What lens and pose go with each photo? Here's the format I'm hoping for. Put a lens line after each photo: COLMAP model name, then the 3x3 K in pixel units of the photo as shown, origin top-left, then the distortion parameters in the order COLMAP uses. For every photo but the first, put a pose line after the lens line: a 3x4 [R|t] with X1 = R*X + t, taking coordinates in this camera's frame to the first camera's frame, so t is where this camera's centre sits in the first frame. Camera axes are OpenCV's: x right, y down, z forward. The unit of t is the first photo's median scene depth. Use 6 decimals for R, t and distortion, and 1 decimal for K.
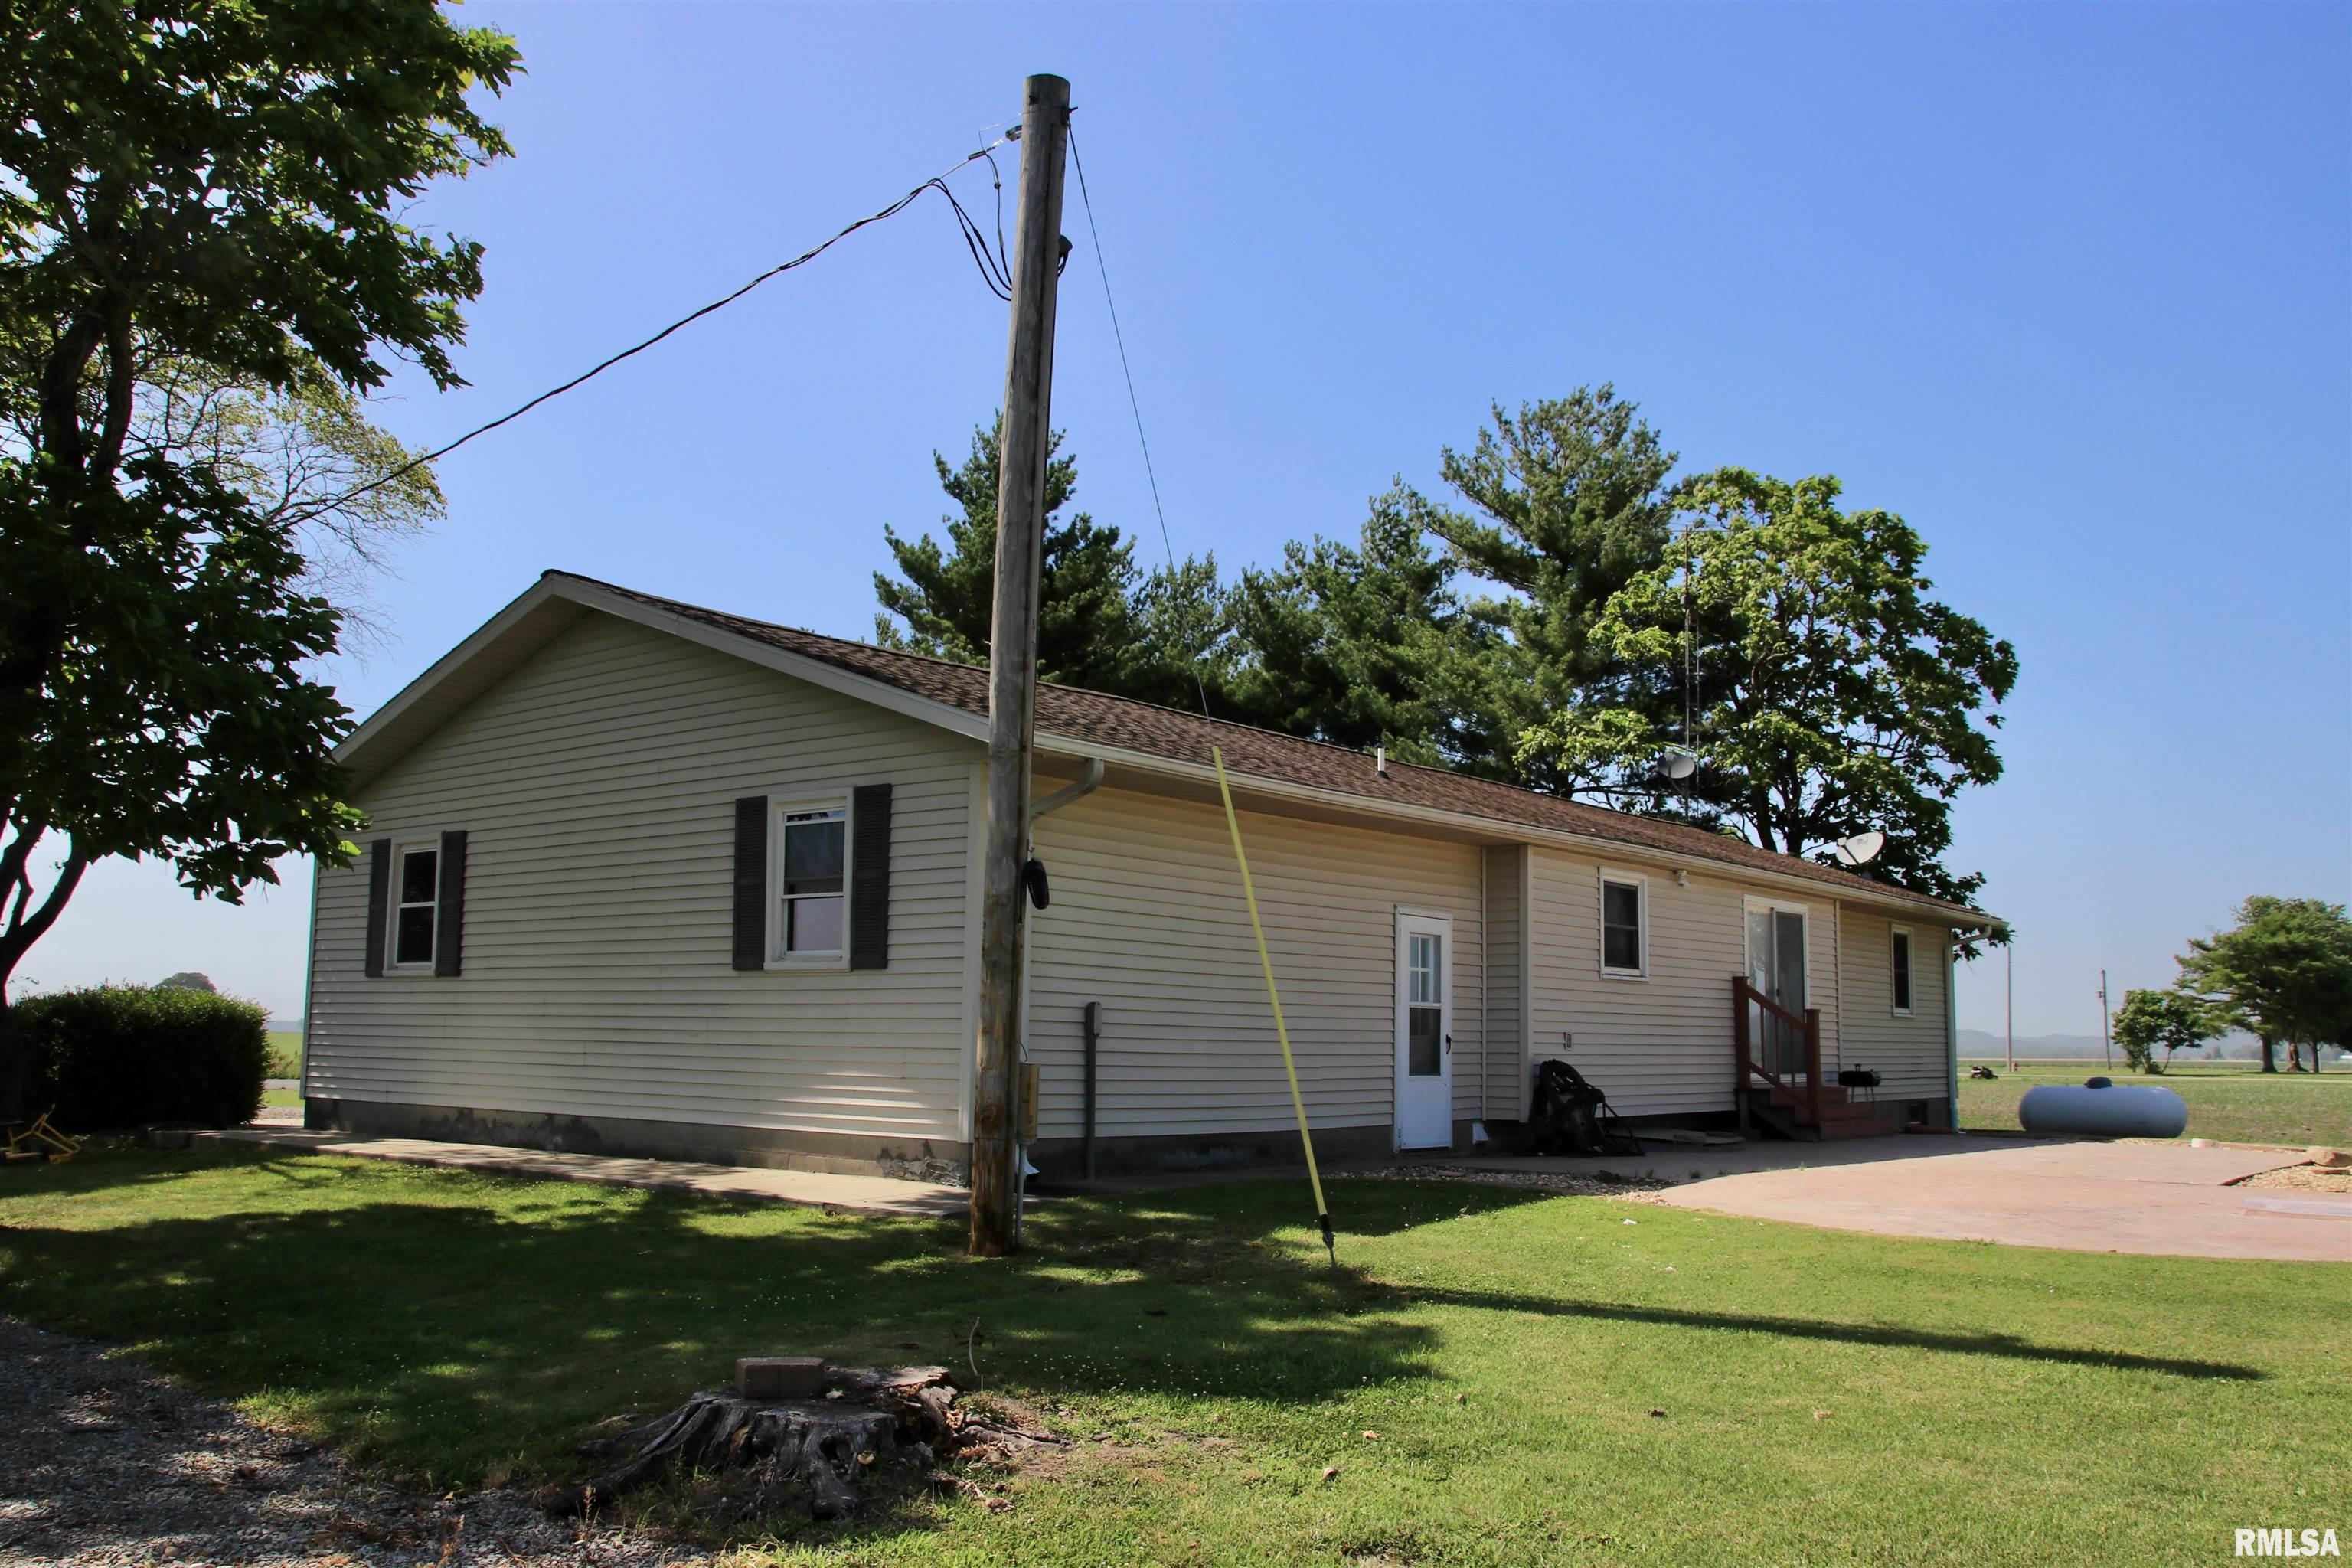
lens RADIAL K [[1946.2, 0, 1176.0], [0, 1946.2, 784.0], [0, 0, 1]] dist [-0.077704, 0.006784]
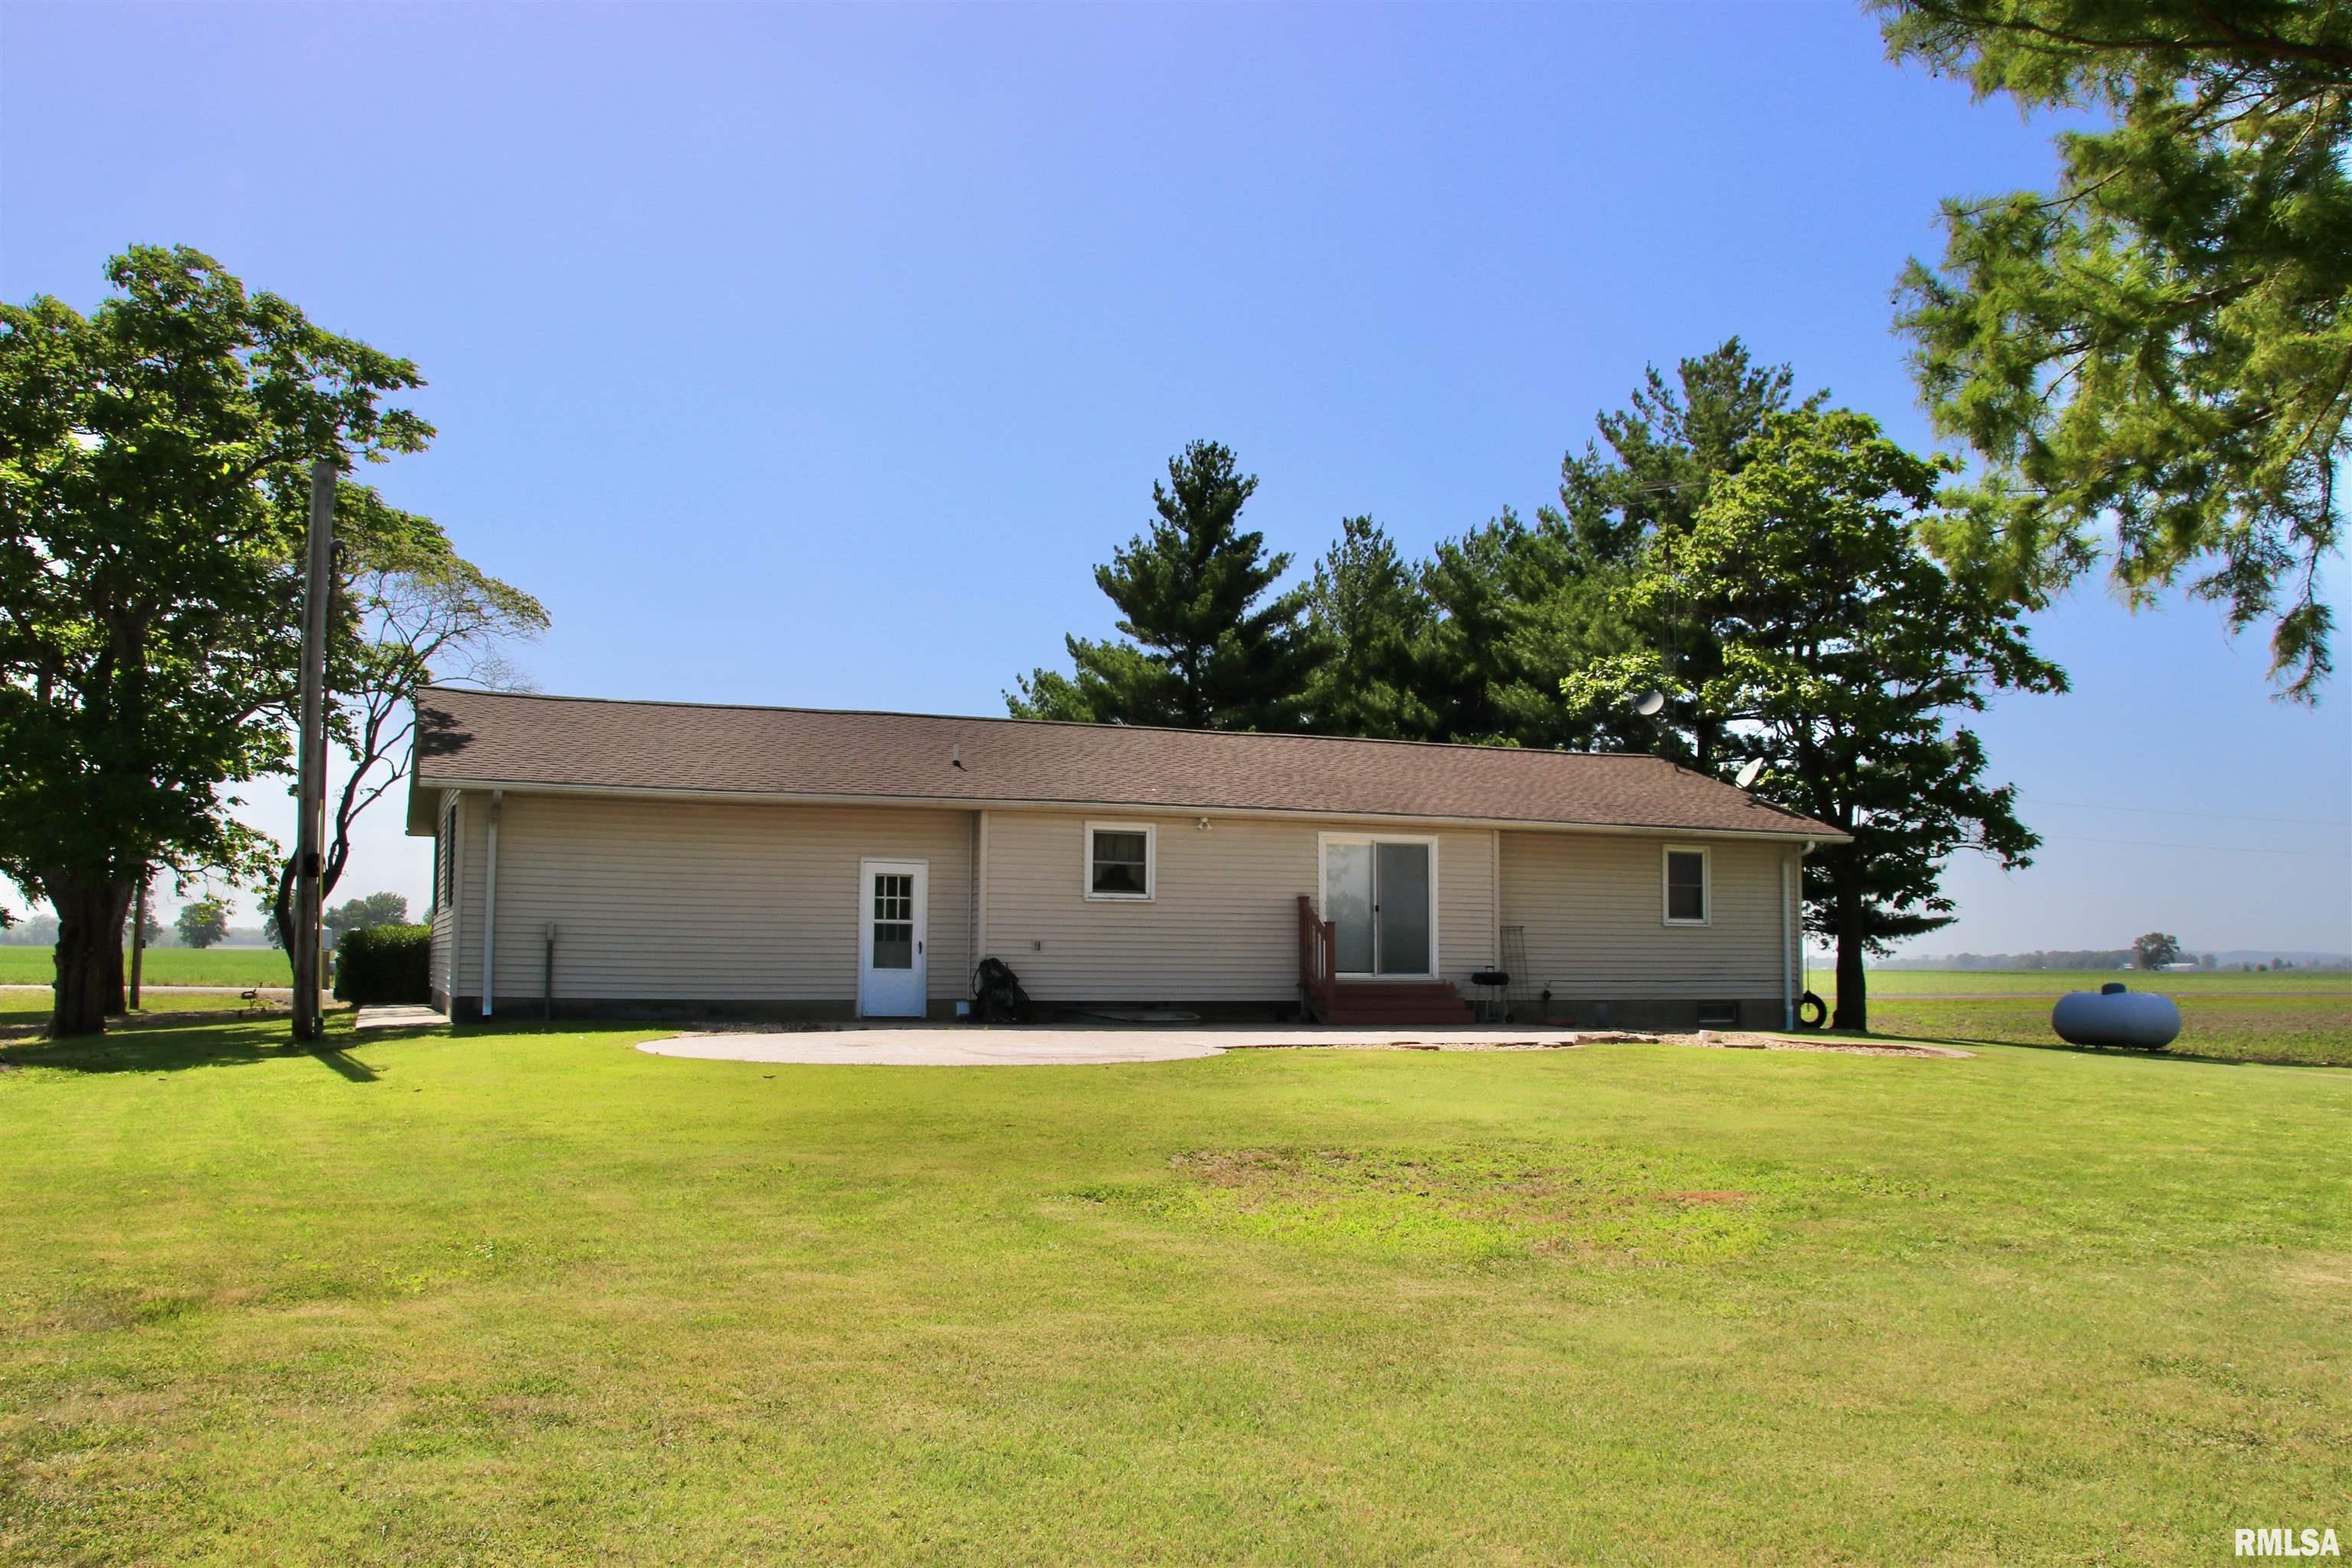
lens RADIAL K [[1946.2, 0, 1176.0], [0, 1946.2, 784.0], [0, 0, 1]] dist [-0.077704, 0.006784]
pose [[0.886788, -0.042970, -0.460175, 0.977702], [0.062175, 0.997709, 0.026653, -0.017780], [0.457976, -0.052247, 0.887428, -0.218347]]
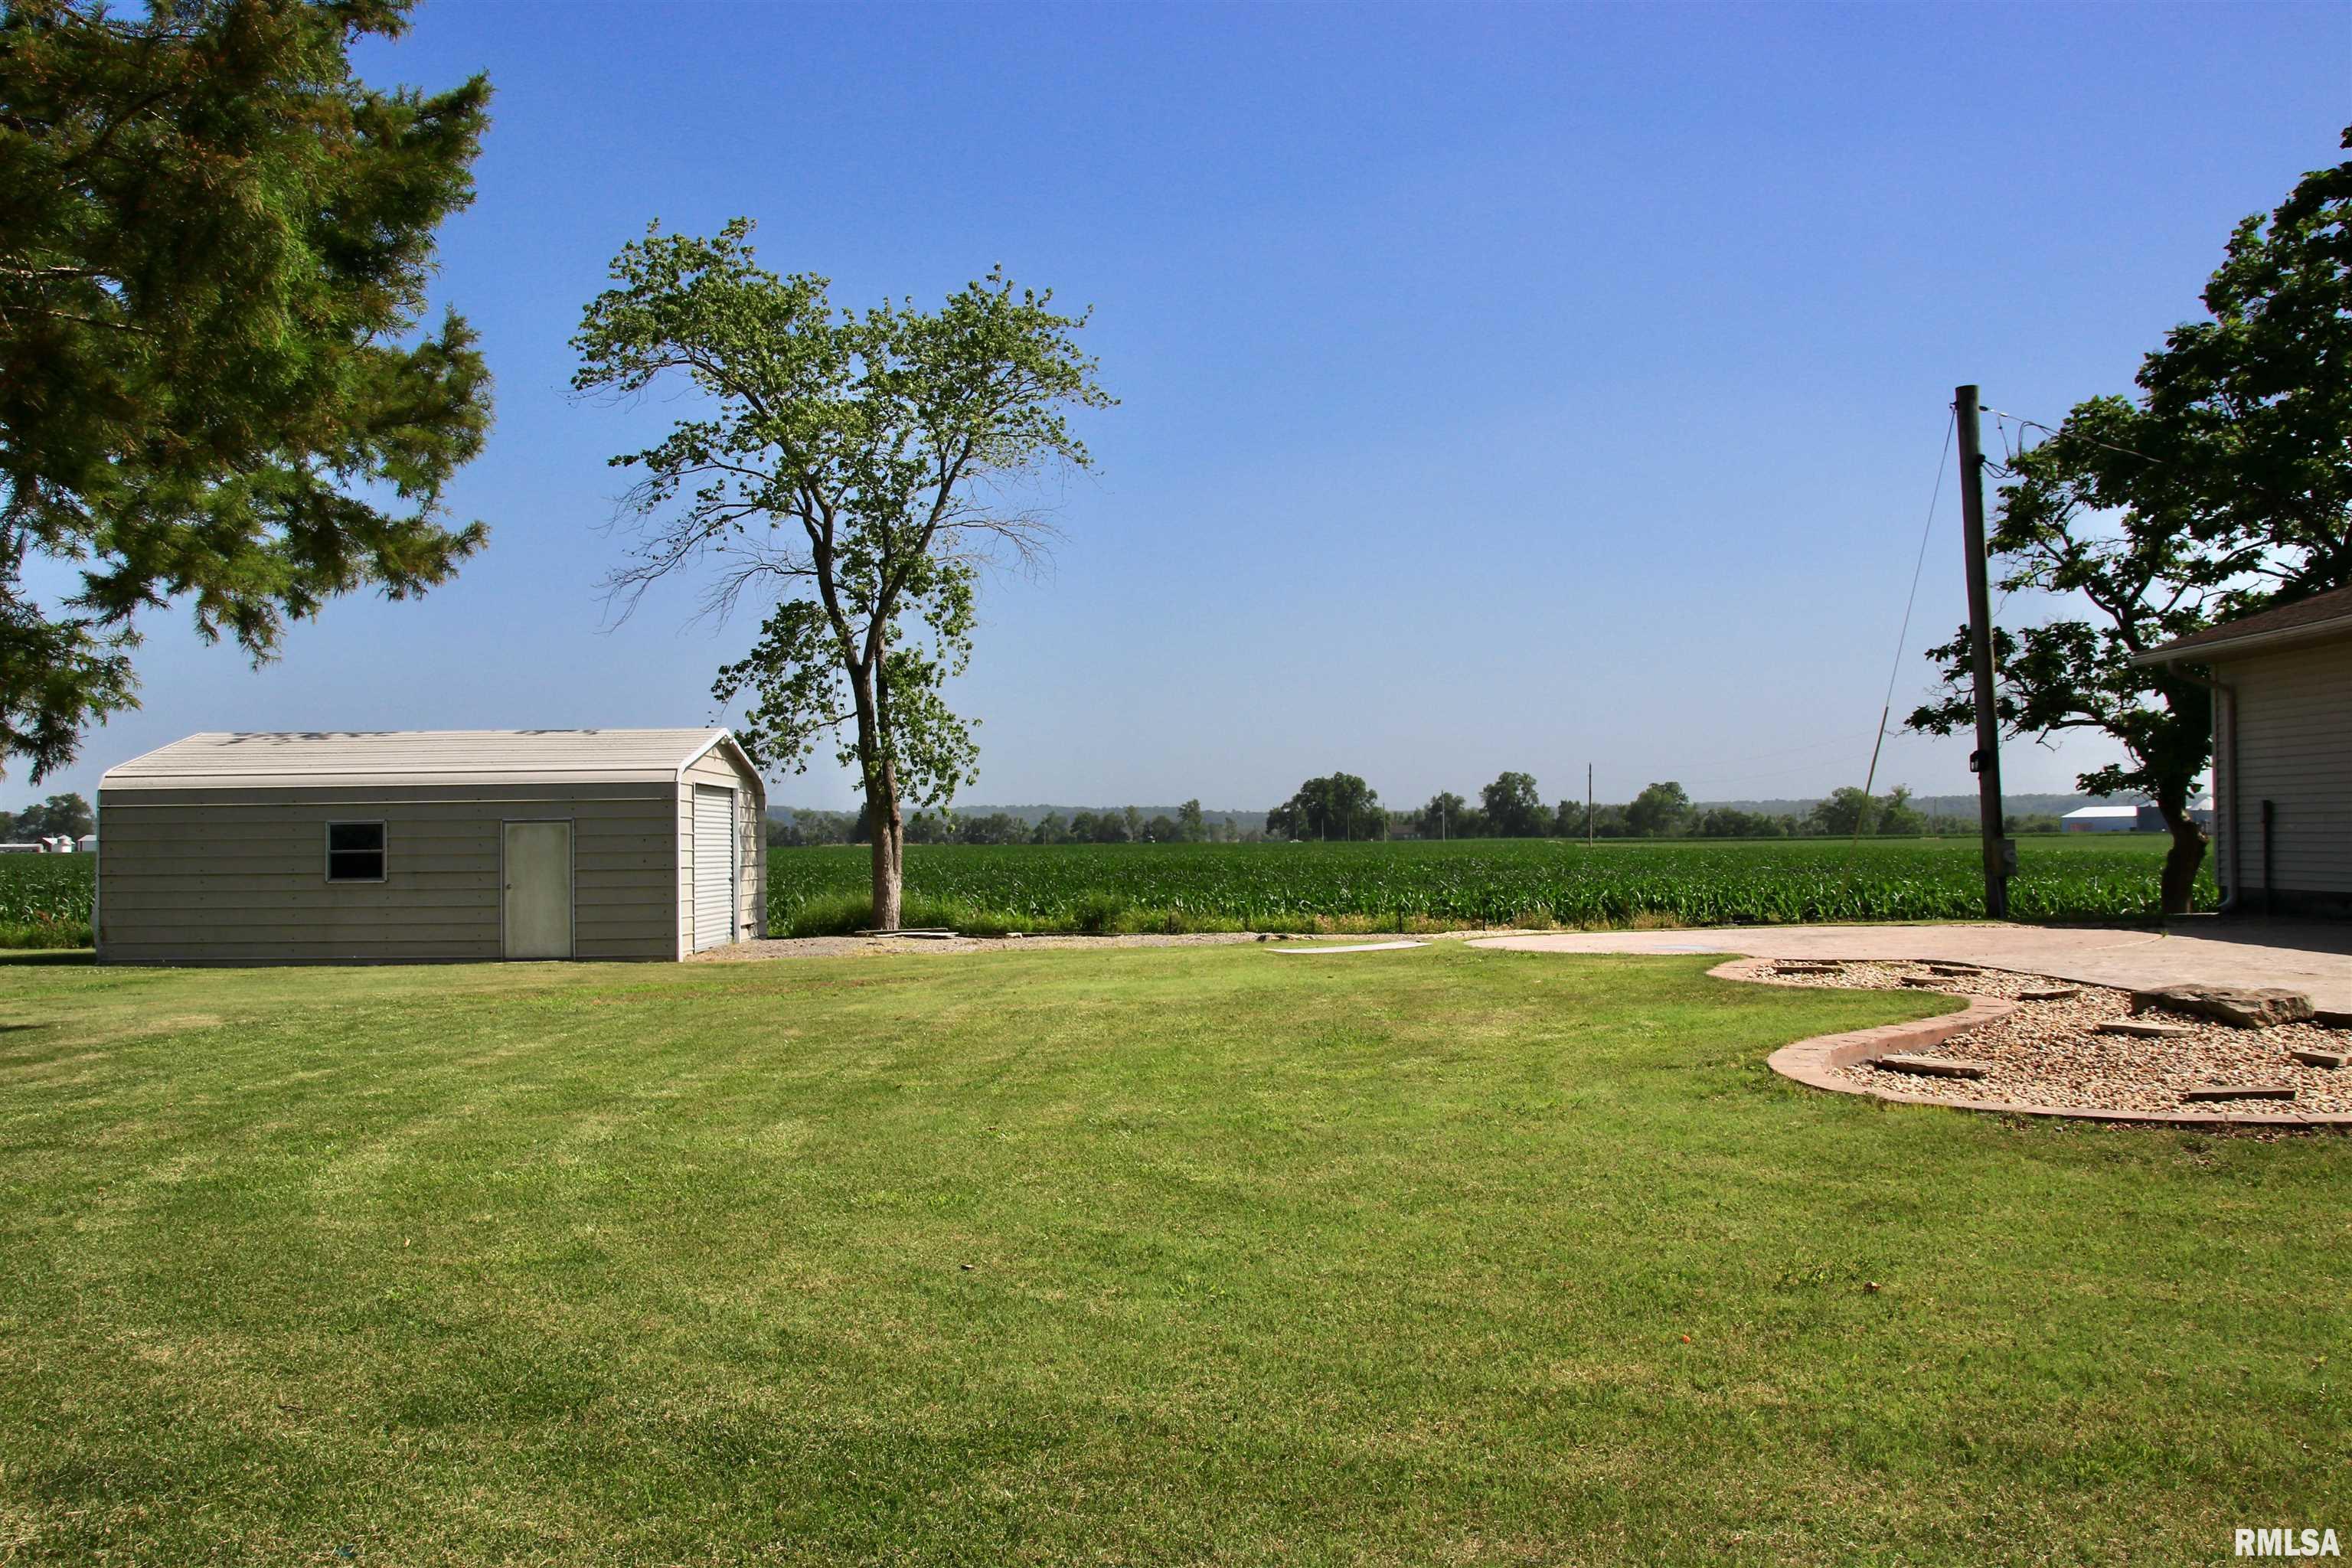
lens RADIAL K [[2065.7, 0, 1176.0], [0, 2065.7, 784.0], [0, 0, 1]] dist [-0.001994, 0.000310]
pose [[-0.758270, -0.006927, -0.651904, 1.257432], [0.108881, 0.984554, -0.137108, 0.177523], [0.642785, -0.174945, -0.745803, 1.283956]]
